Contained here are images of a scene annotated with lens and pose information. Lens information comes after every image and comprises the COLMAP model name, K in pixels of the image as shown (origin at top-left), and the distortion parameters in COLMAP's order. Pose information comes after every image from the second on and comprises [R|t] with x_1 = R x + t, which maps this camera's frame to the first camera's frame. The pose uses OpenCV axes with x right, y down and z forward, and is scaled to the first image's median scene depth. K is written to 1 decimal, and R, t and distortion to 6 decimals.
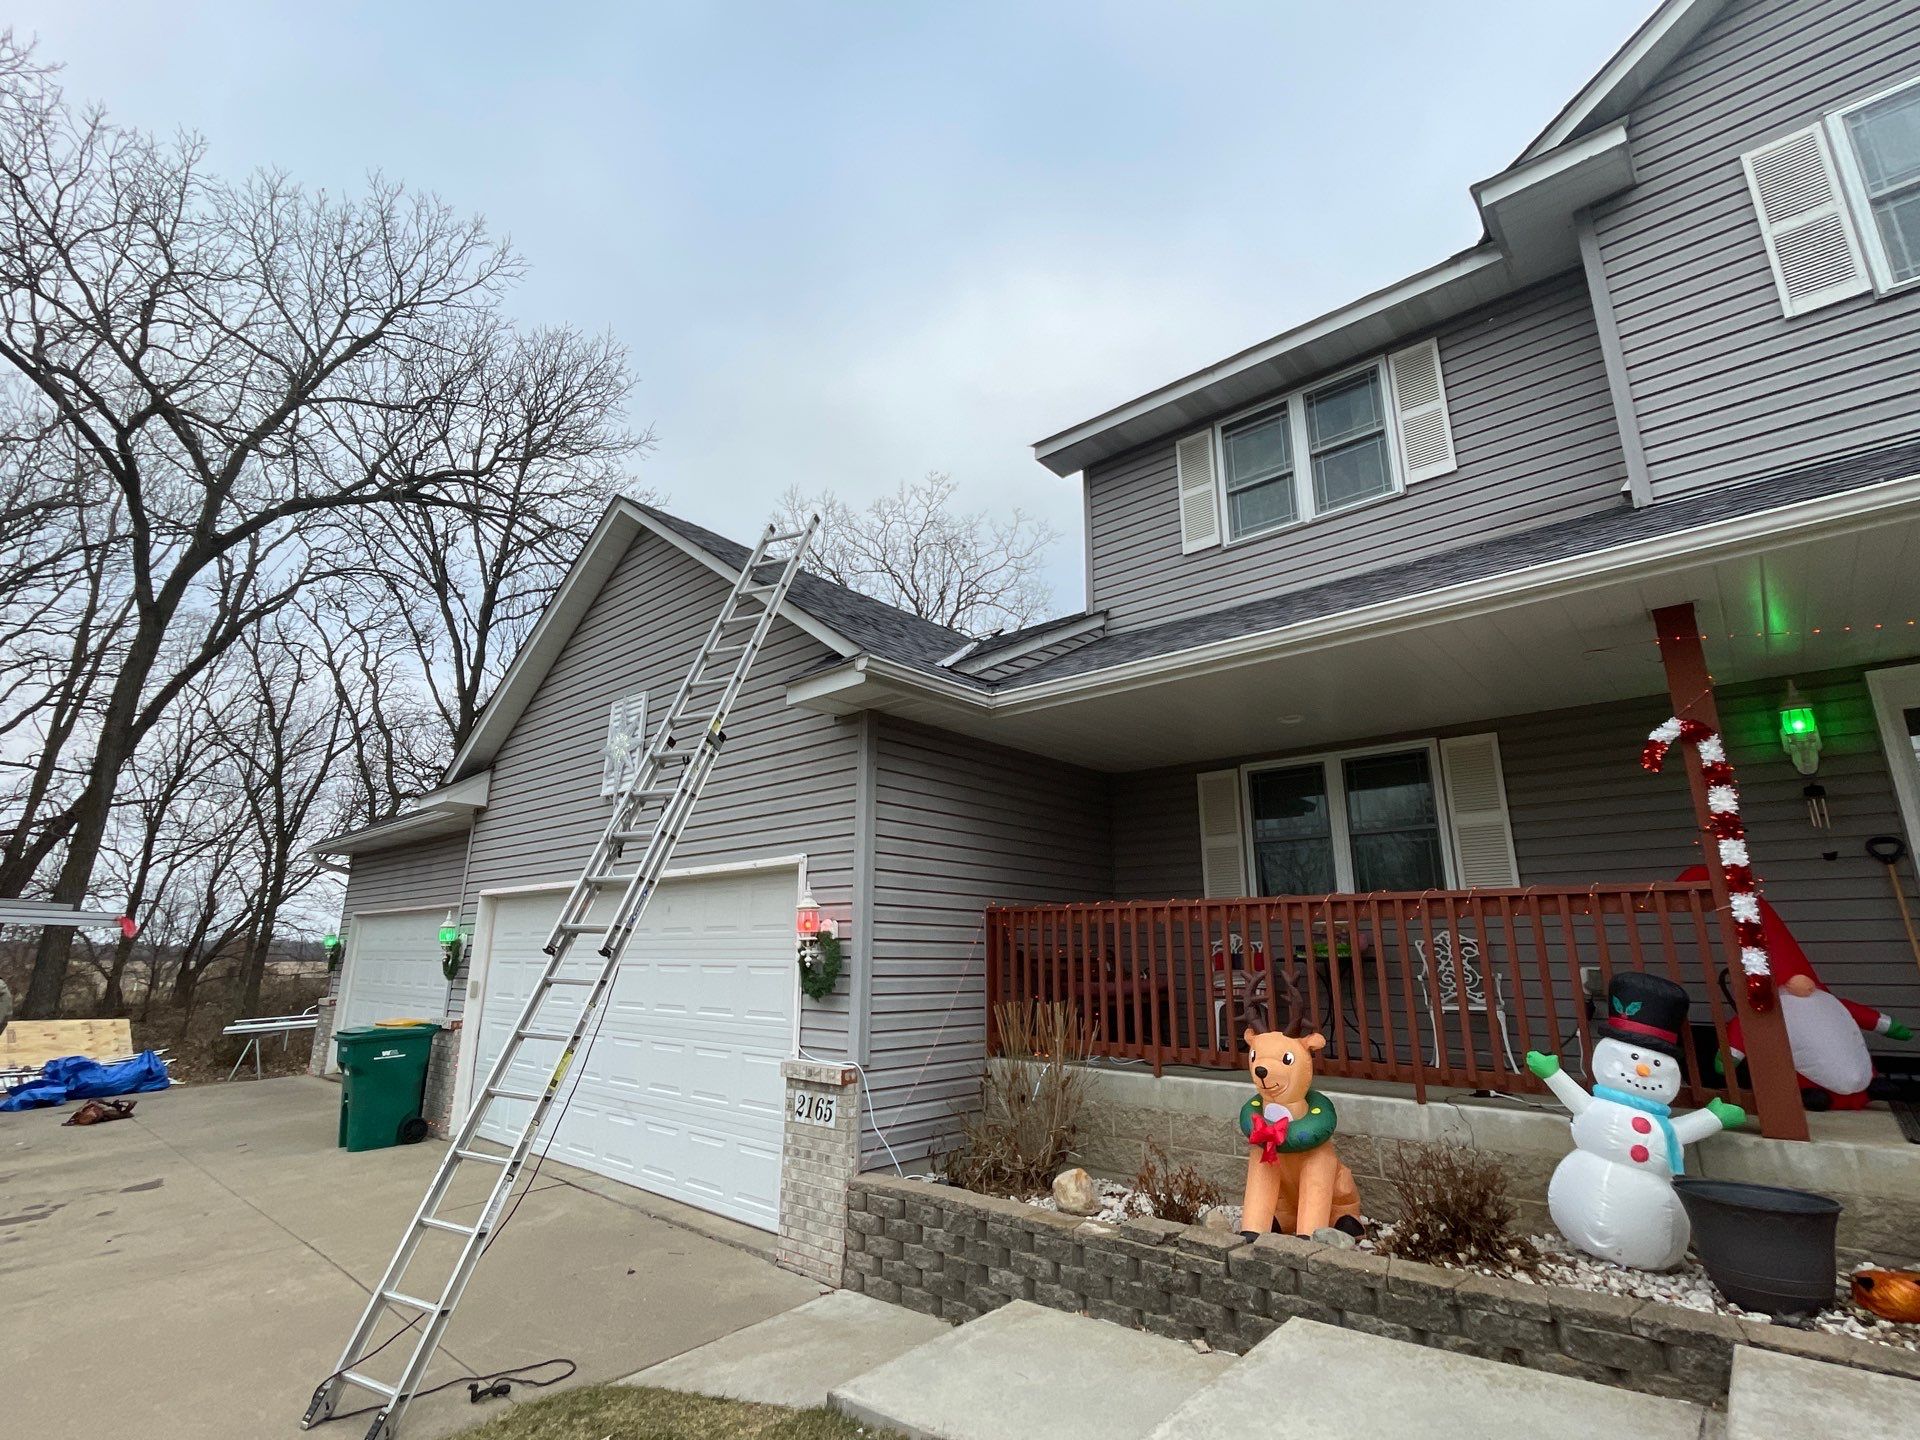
lens RADIAL K [[892.4, 0, 960.0], [0, 892.4, 720.0], [0, 0, 1]] dist [0.000865, 0.000390]
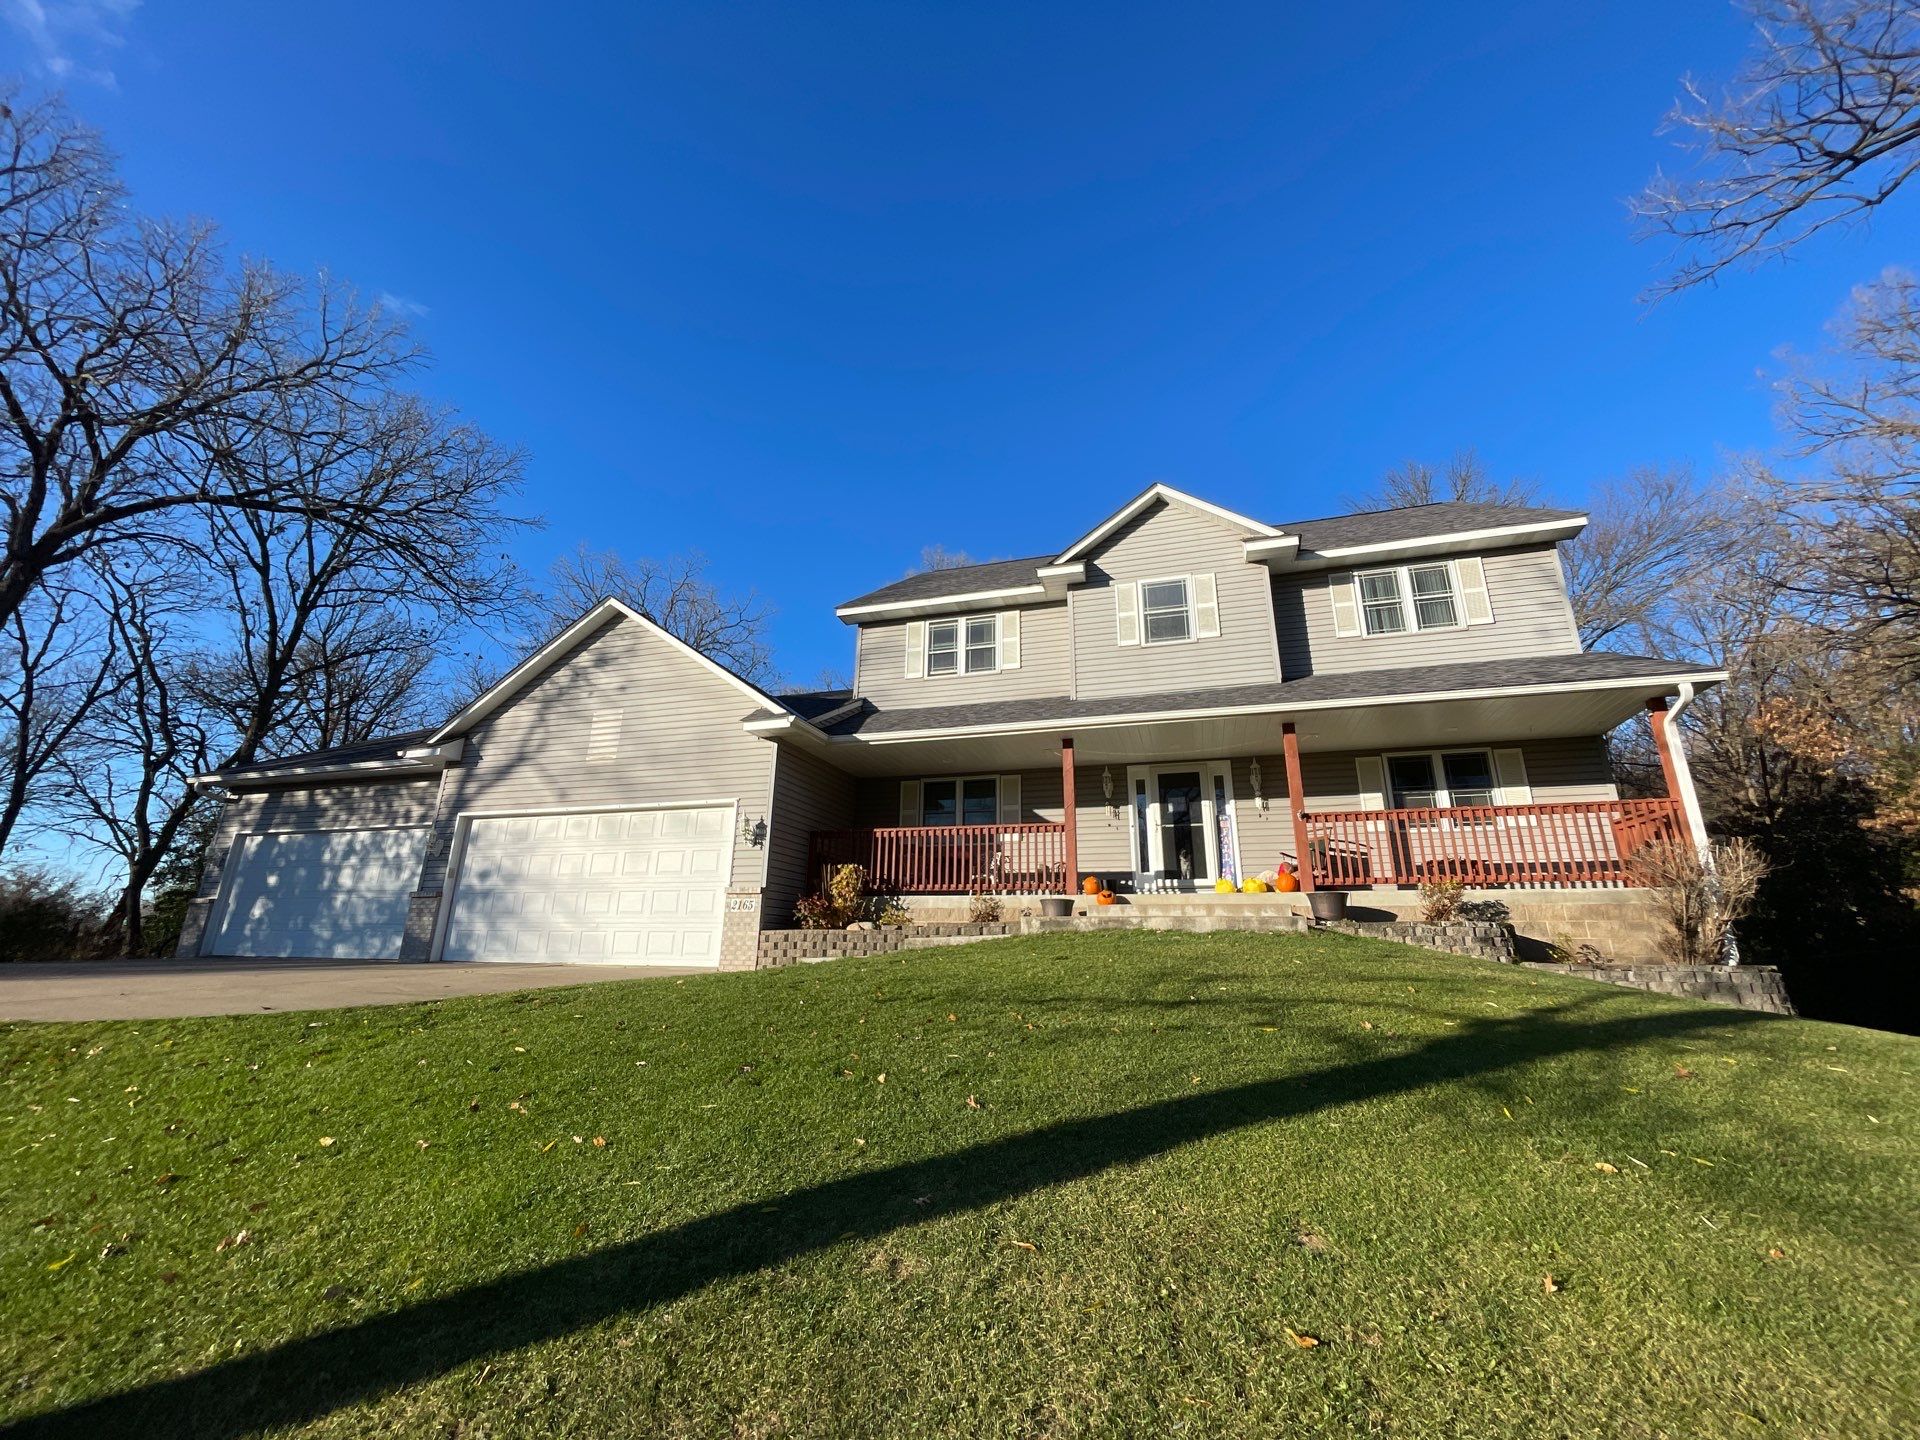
lens RADIAL K [[779.6, 0, 960.0], [0, 779.6, 720.0], [0, 0, 1]] dist [0.000861, 0.000077]
pose [[0.908231, 0.131145, 0.397389, -0.445412], [-0.114785, 0.991275, -0.064796, 0.020898], [-0.402419, 0.013236, 0.915360, -0.938004]]
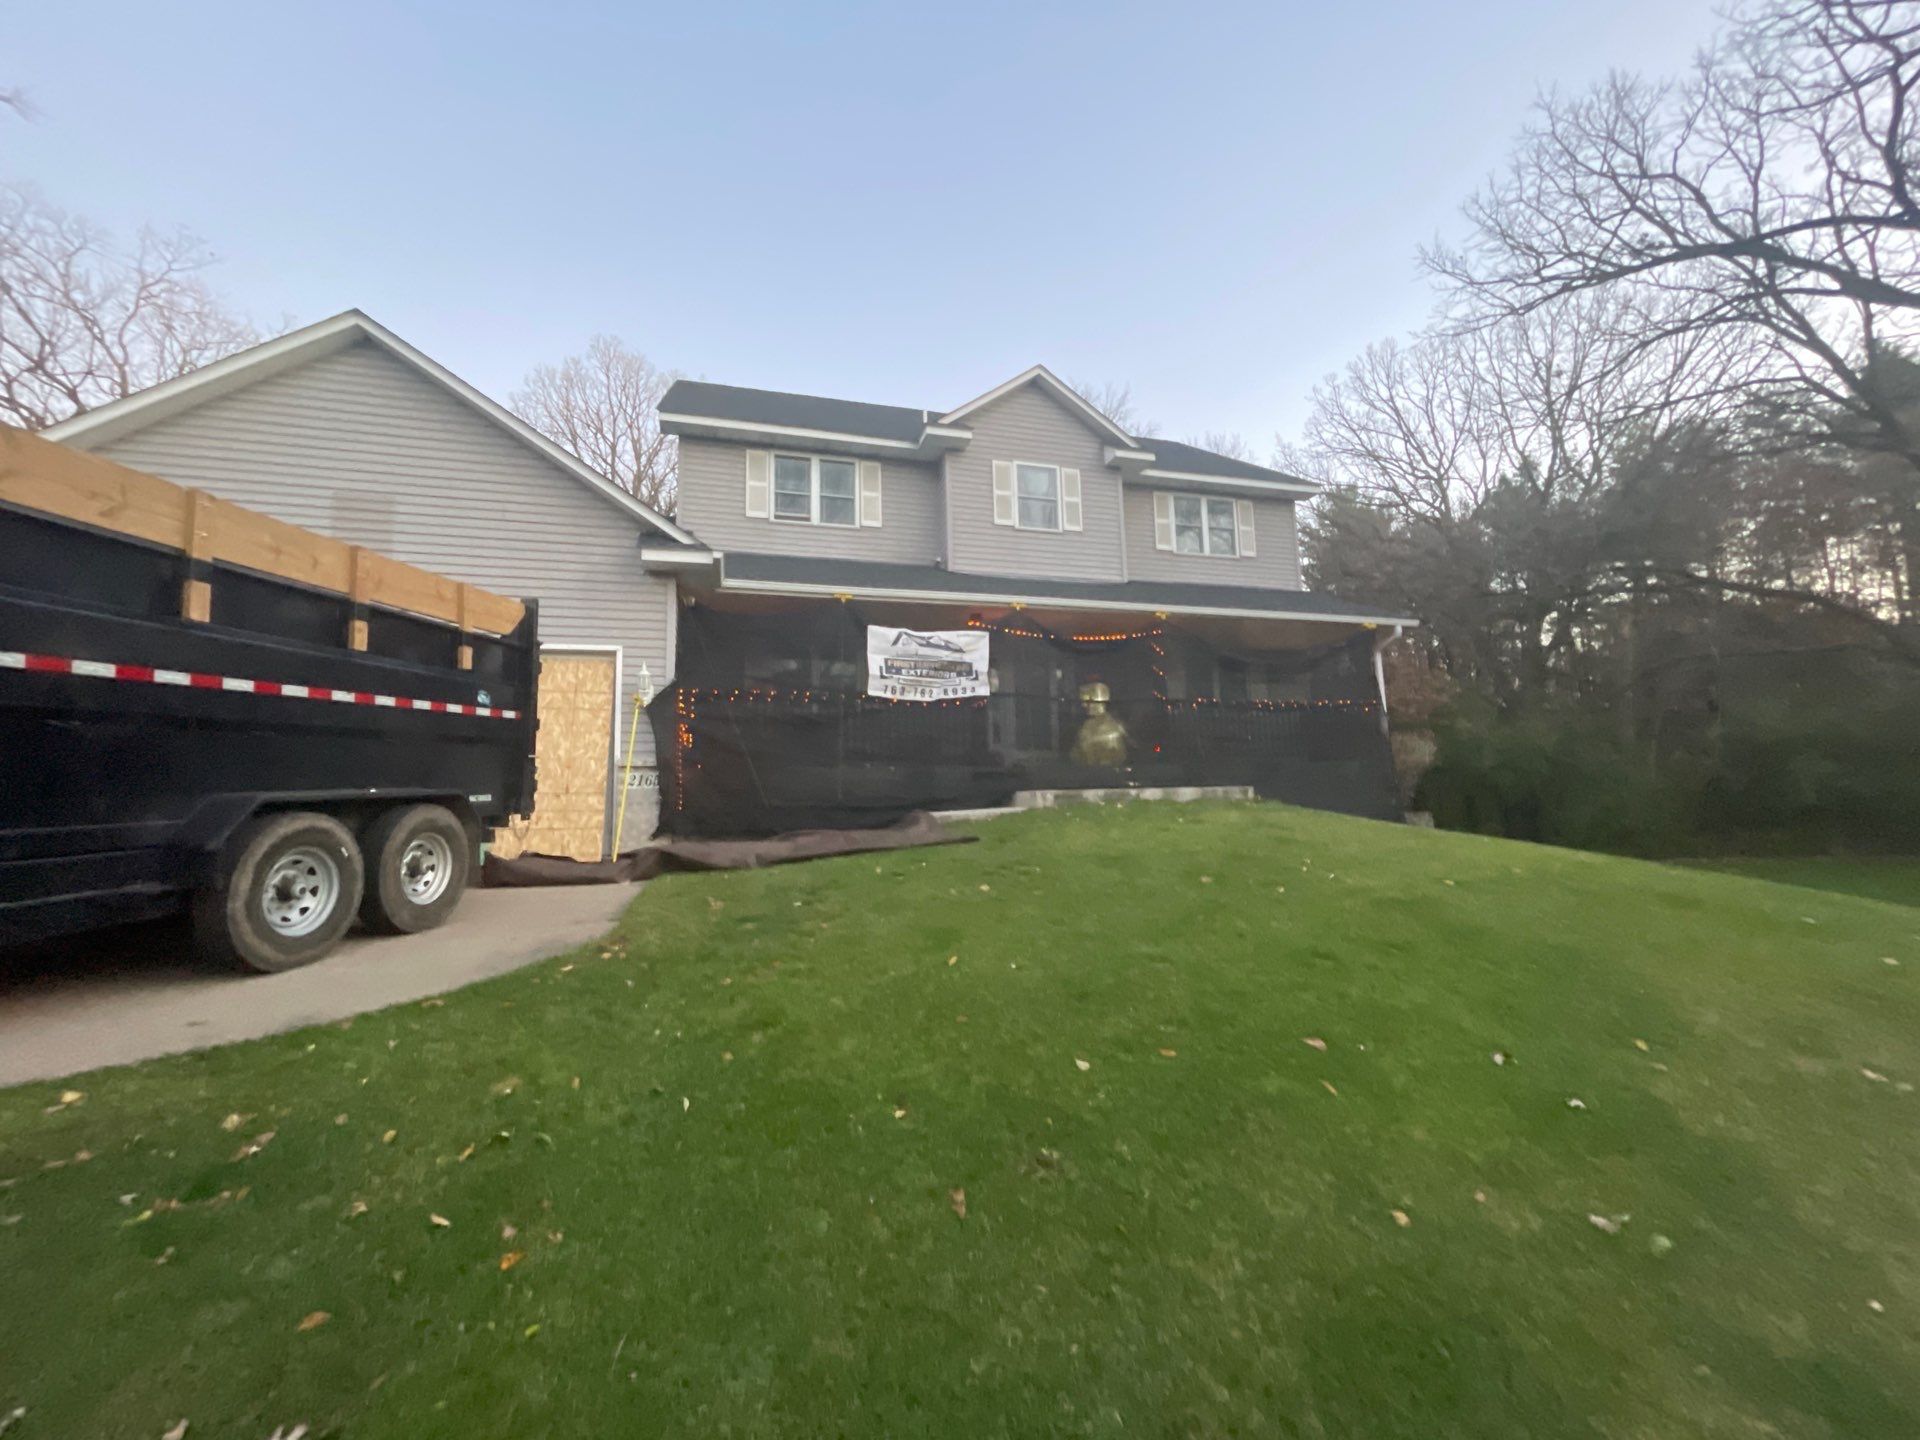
lens RADIAL K [[779.6, 0, 960.0], [0, 779.6, 720.0], [0, 0, 1]] dist [0.000861, 0.000077]
pose [[0.539179, 0.085765, 0.837813, -1.017619], [-0.186999, 0.982161, 0.019802, 0.133407], [-0.821168, -0.167347, 0.545598, -0.352114]]
